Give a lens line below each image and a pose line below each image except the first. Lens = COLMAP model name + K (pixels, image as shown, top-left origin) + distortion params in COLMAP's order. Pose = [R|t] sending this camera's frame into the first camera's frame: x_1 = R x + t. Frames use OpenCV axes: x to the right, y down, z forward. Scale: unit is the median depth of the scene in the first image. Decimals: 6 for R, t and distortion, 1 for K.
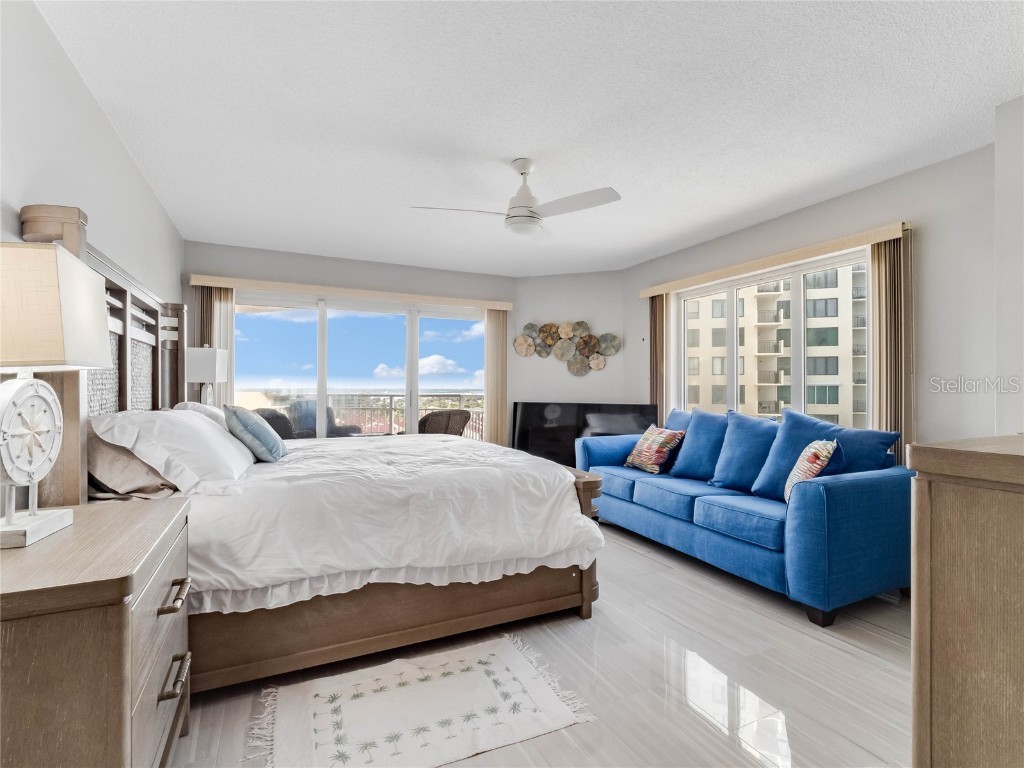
lens RADIAL K [[494.8, 0, 512.0], [0, 494.8, 384.0], [0, 0, 1]] dist [-0.001592, -0.000337]
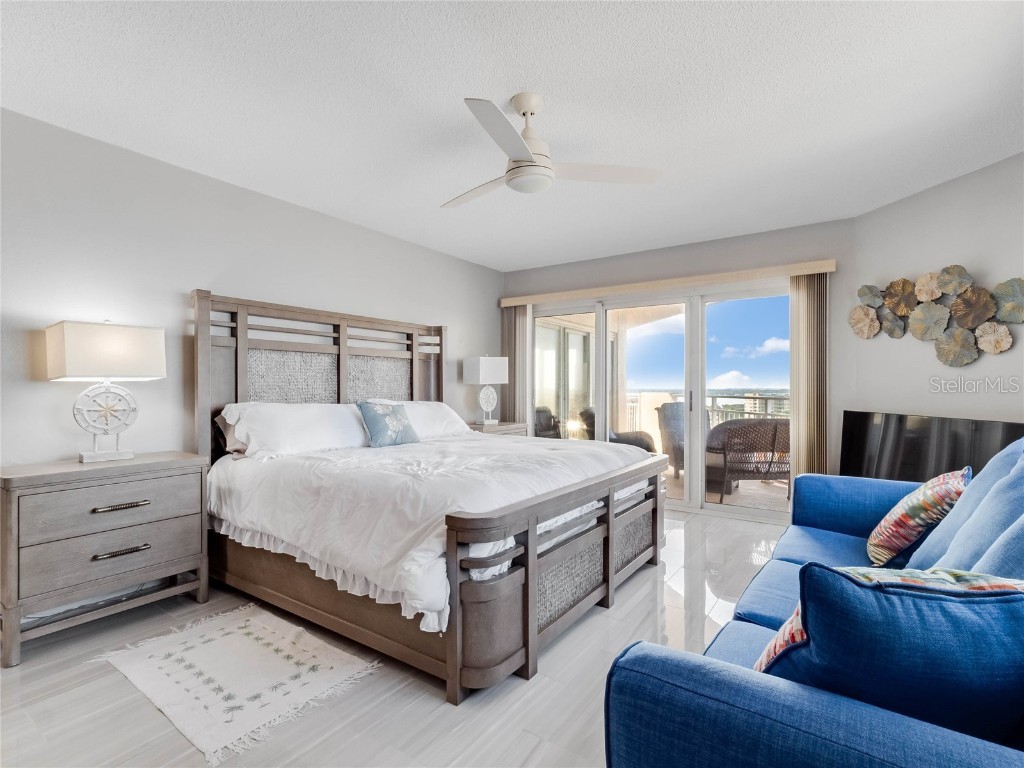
lens RADIAL K [[494.8, 0, 512.0], [0, 494.8, 384.0], [0, 0, 1]] dist [-0.001592, -0.000337]
pose [[0.502798, -0.008254, -0.864365, 0.366275], [0.006668, 0.999962, -0.005671, 0.002437], [0.864378, -0.002912, 0.502833, 0.311728]]
